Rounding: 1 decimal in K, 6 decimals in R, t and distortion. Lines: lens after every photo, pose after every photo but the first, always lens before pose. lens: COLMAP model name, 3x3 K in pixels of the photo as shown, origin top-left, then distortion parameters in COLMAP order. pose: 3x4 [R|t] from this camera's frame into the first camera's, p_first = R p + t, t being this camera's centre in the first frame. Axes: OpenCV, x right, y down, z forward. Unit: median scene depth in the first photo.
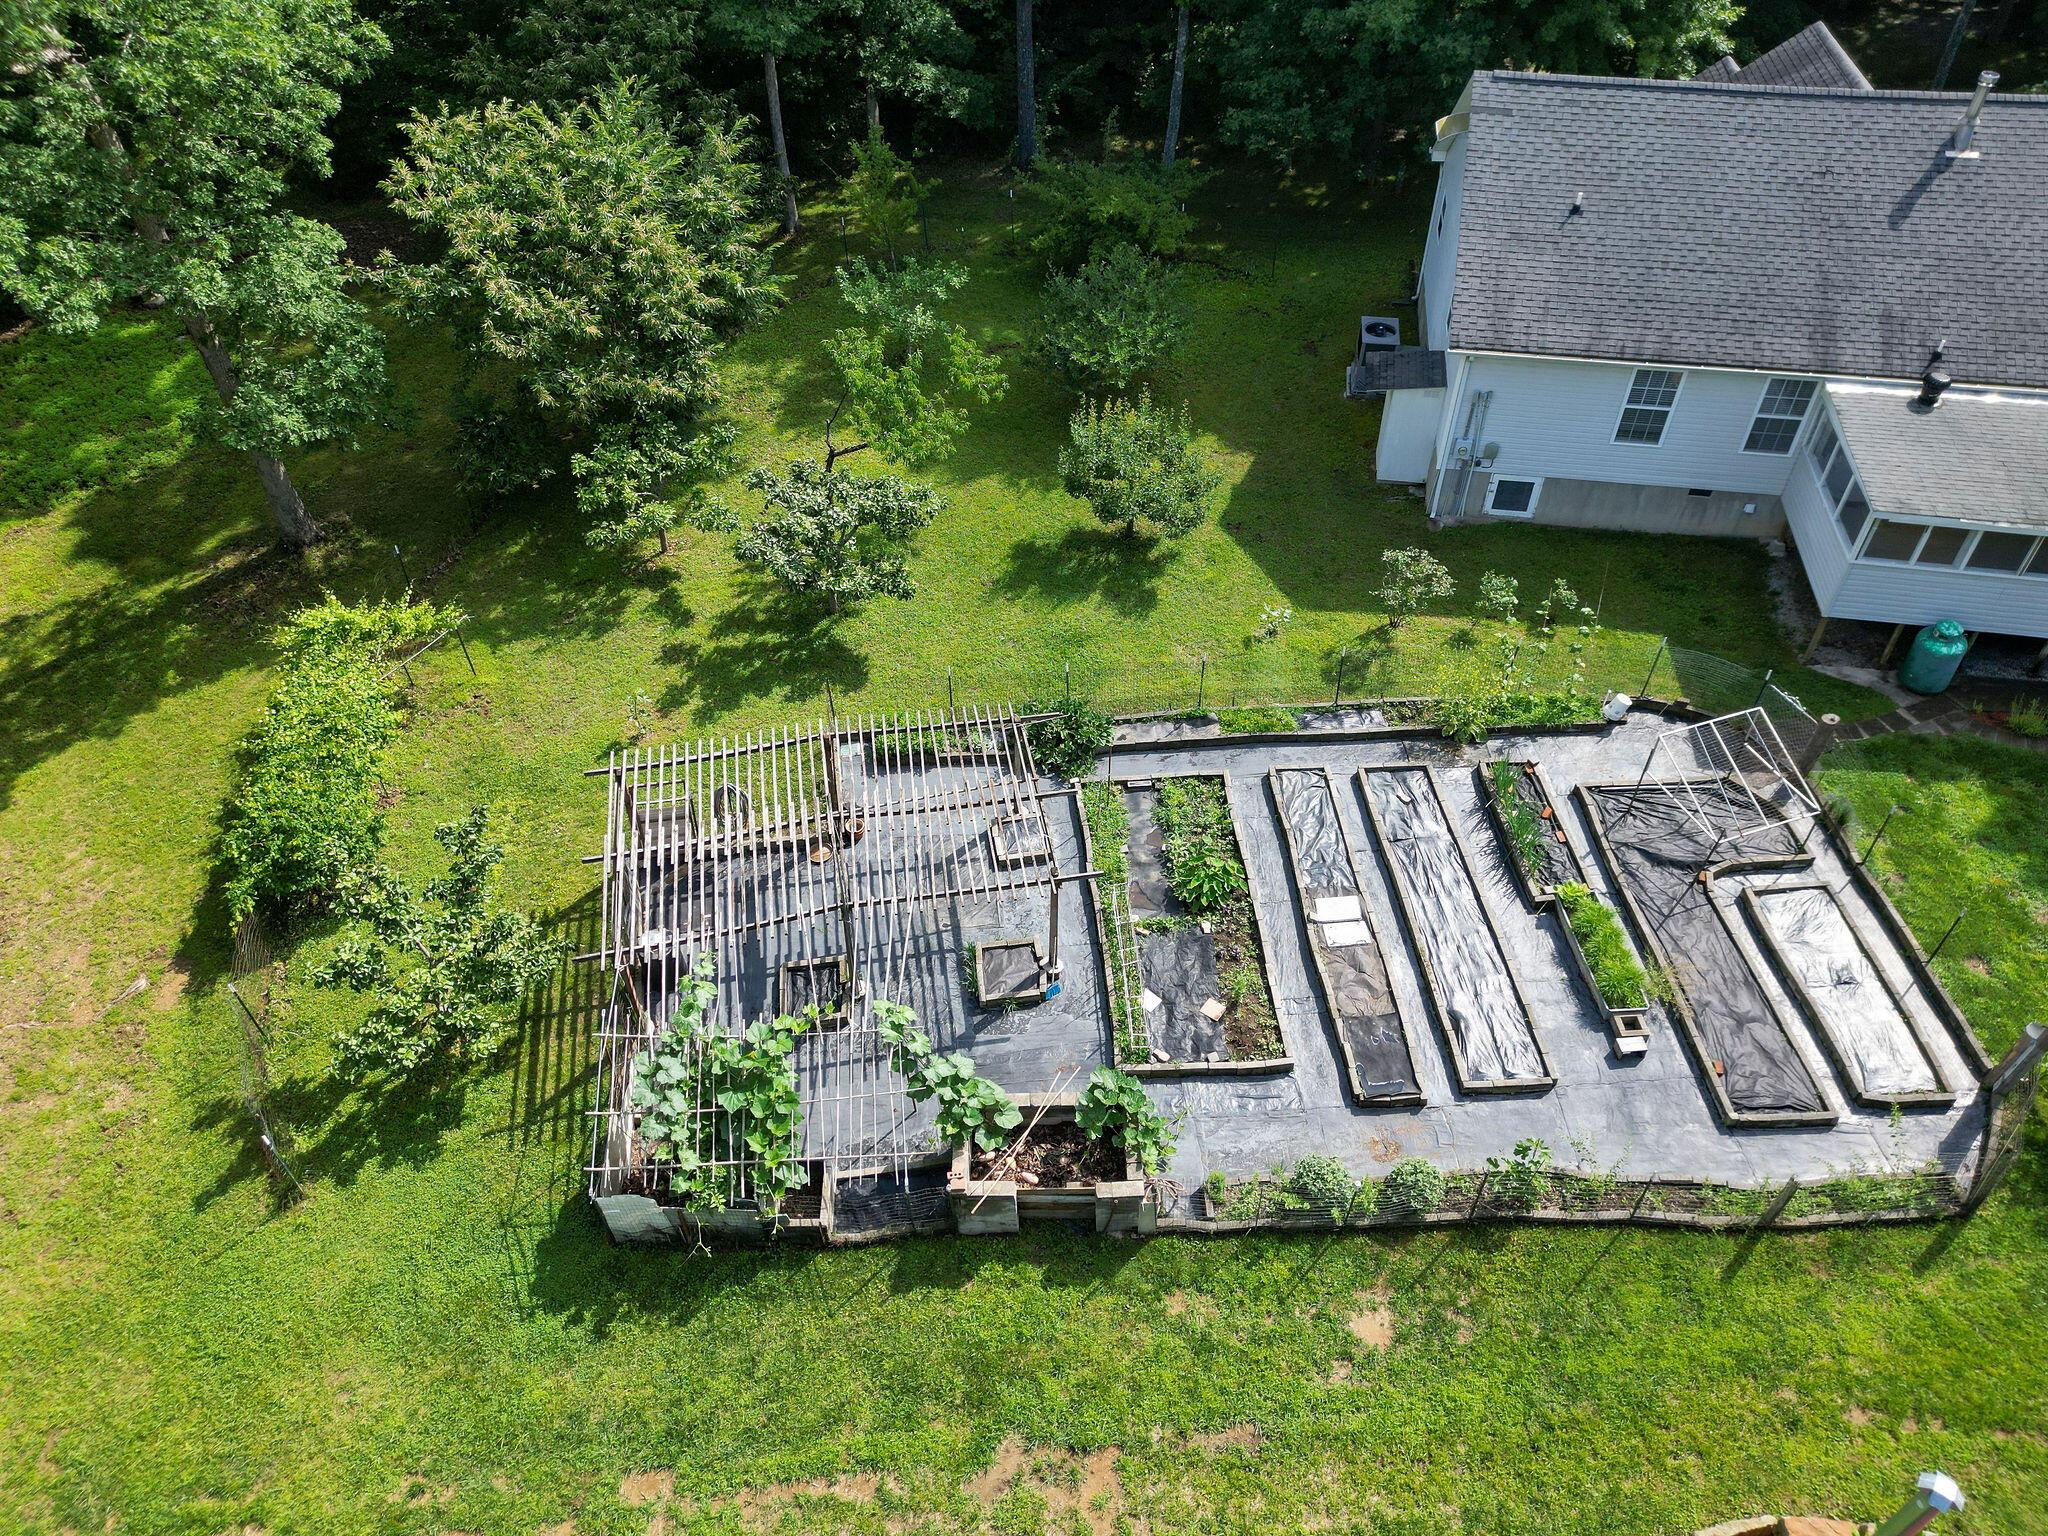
lens RADIAL K [[1413.7, 0, 1024.0], [0, 1413.7, 768.0], [0, 0, 1]] dist [0.222723, -0.311442]
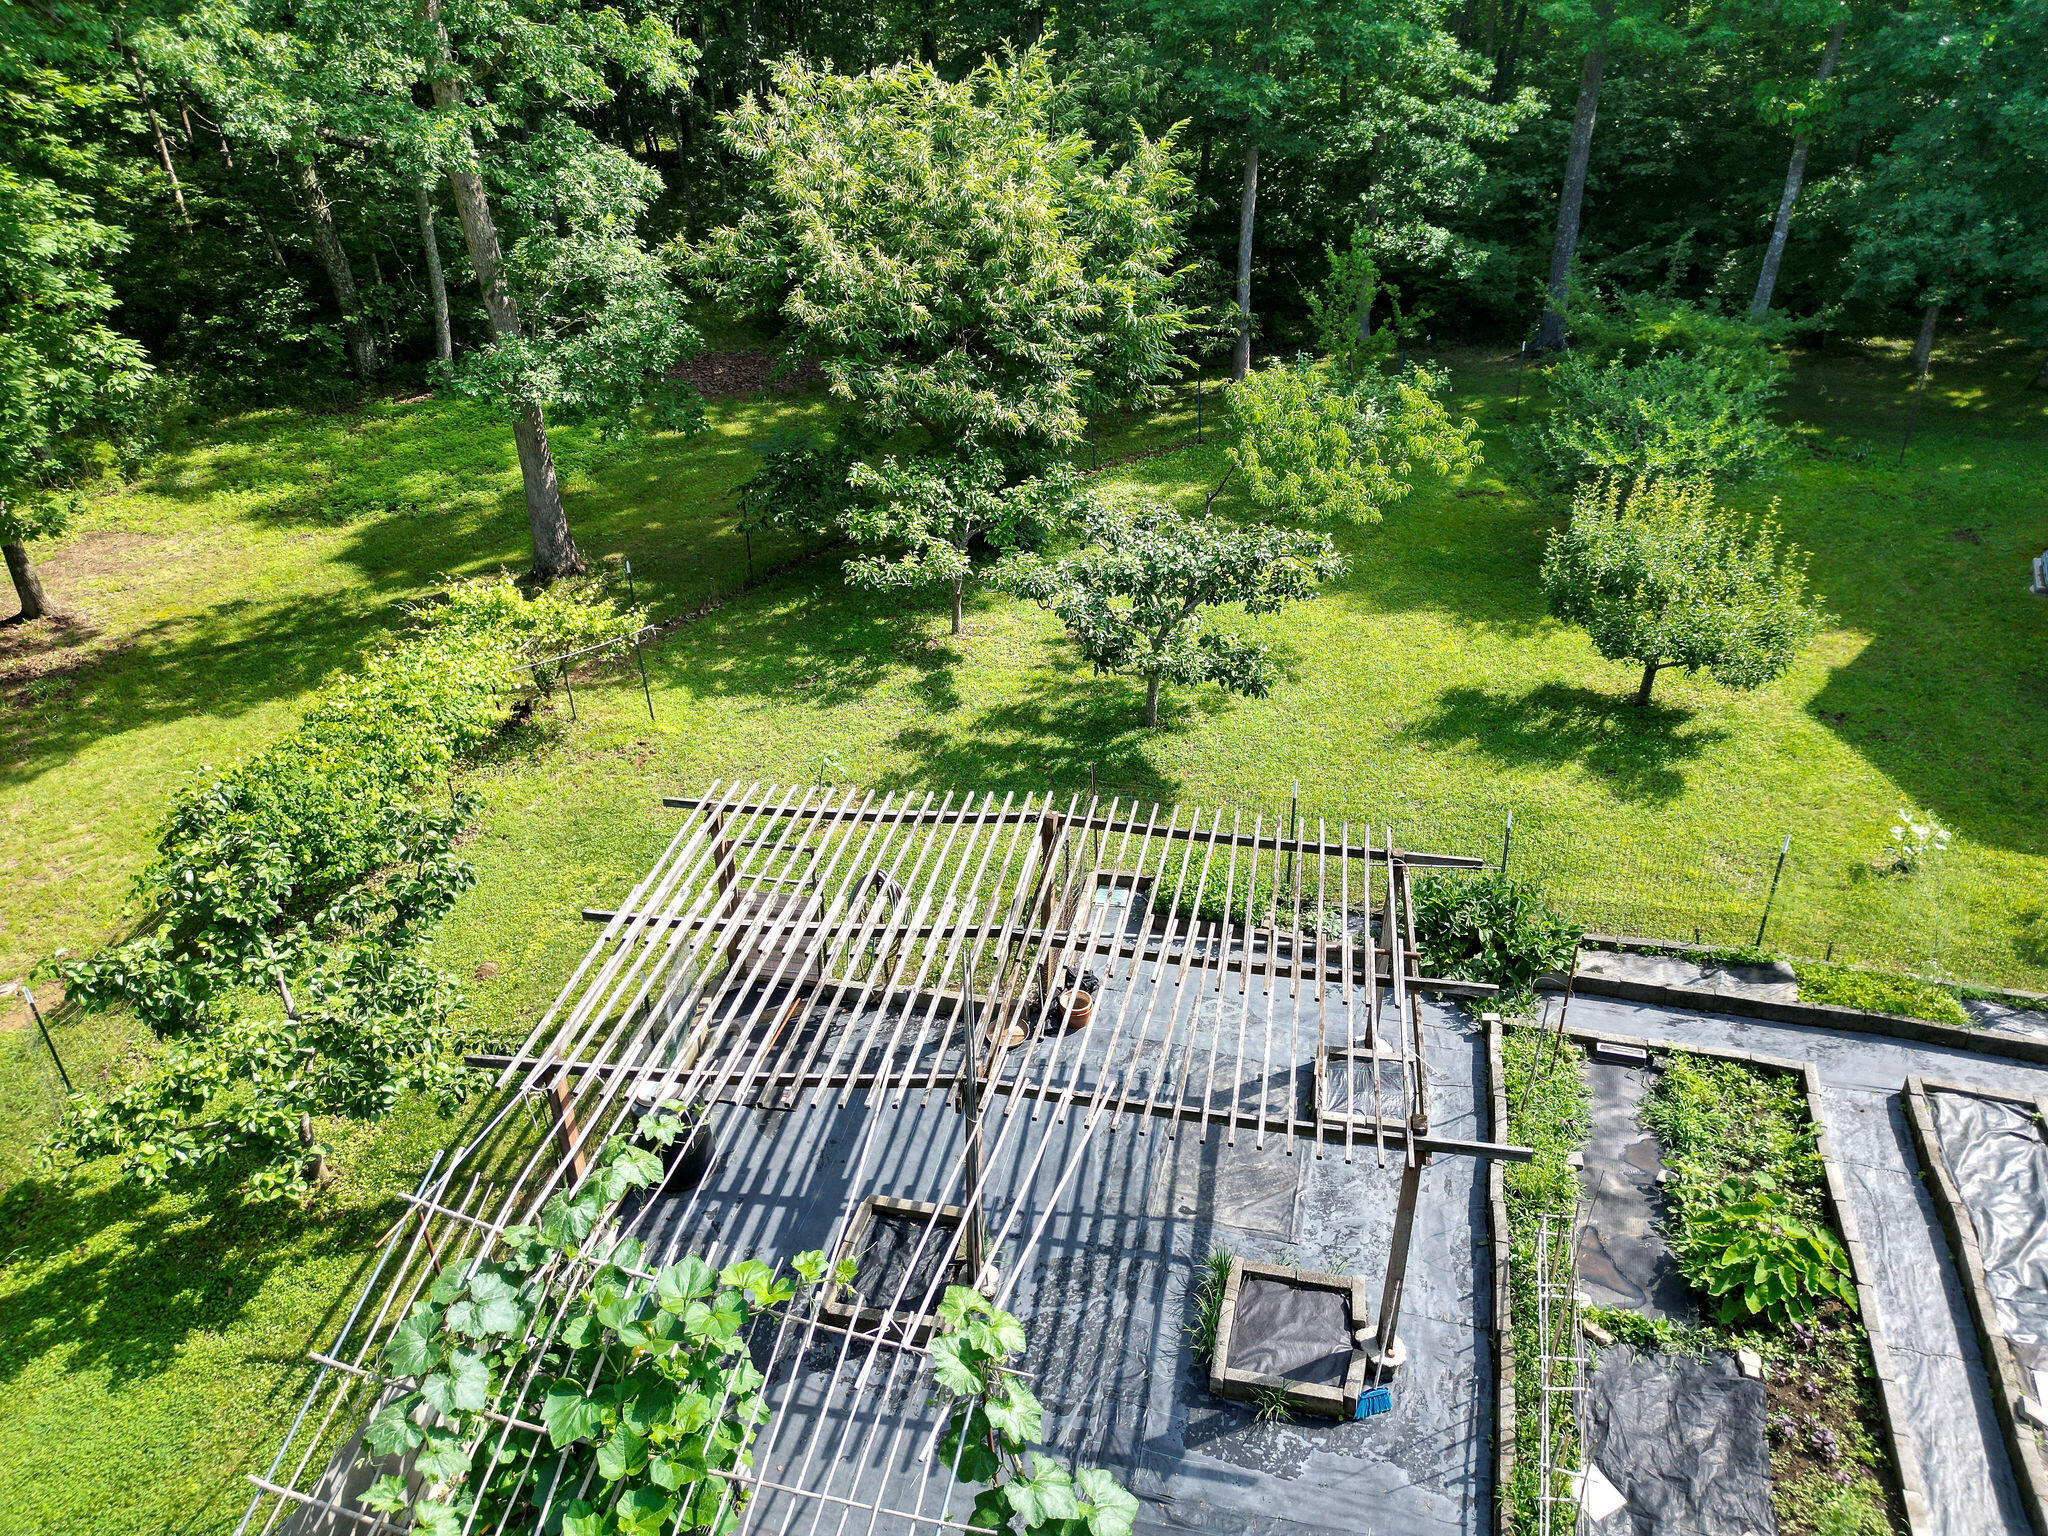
lens RADIAL K [[1435.0, 0, 1024.0], [0, 1435.0, 768.0], [0, 0, 1]] dist [0.076417, -0.063222]
pose [[0.938517, 0.160977, -0.305404, 0.022015], [-0.233454, 0.947635, -0.217917, 0.080286], [0.254331, 0.275817, 0.926952, 0.420802]]
